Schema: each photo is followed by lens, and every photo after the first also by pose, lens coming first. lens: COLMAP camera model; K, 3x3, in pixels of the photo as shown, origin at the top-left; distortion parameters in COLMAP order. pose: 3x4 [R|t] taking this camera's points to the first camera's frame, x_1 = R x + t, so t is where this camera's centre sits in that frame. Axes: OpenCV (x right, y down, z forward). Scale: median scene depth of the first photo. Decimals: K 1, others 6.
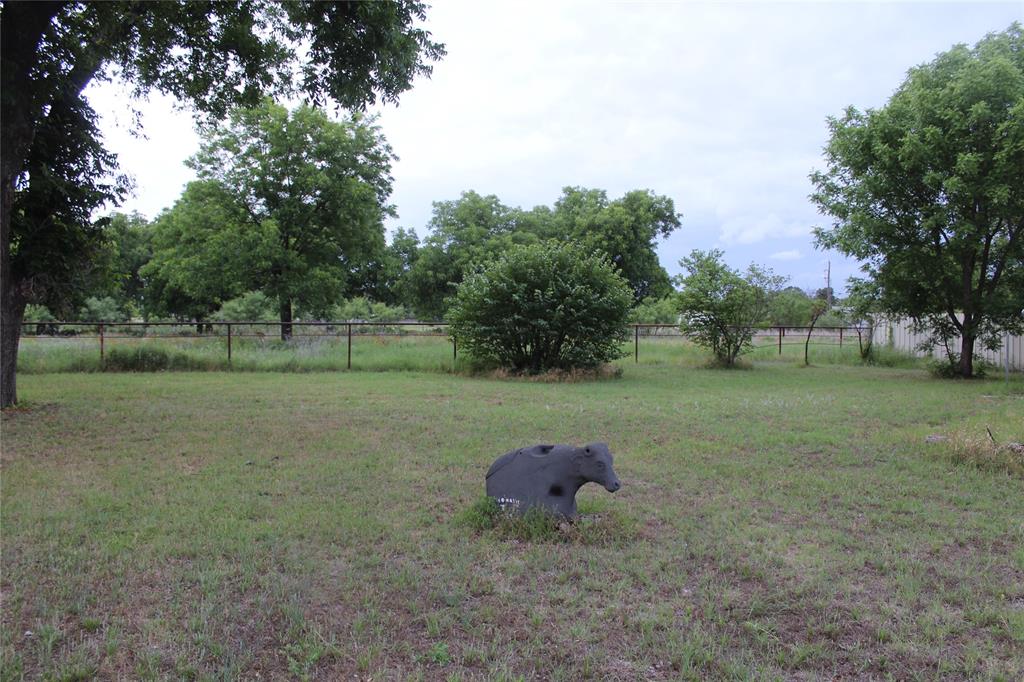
lens RADIAL K [[837.9, 0, 520.7], [0, 837.9, 348.5], [0, 0, 1]] dist [-0.153831, 0.135708]
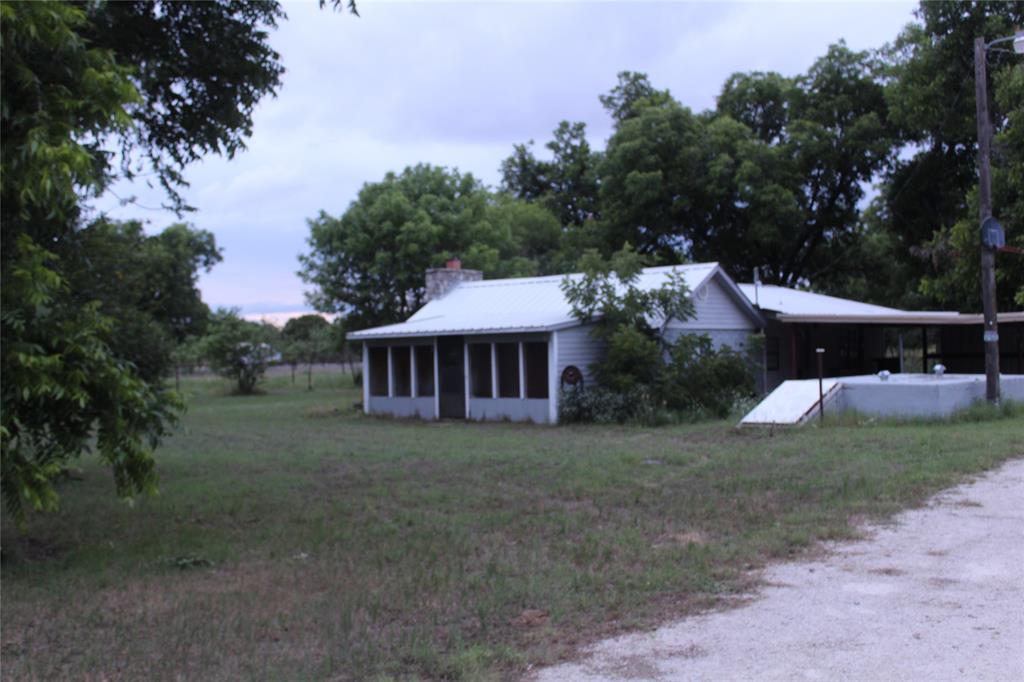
lens RADIAL K [[1146.2, 0, 511.5], [0, 1146.2, 338.2], [0, 0, 1]] dist [-0.061429, 0.000000]
pose [[0.913077, -0.028824, 0.406766, -0.104137], [0.047815, 0.998185, -0.036599, 0.020006], [-0.404973, 0.052867, 0.912799, -0.816492]]
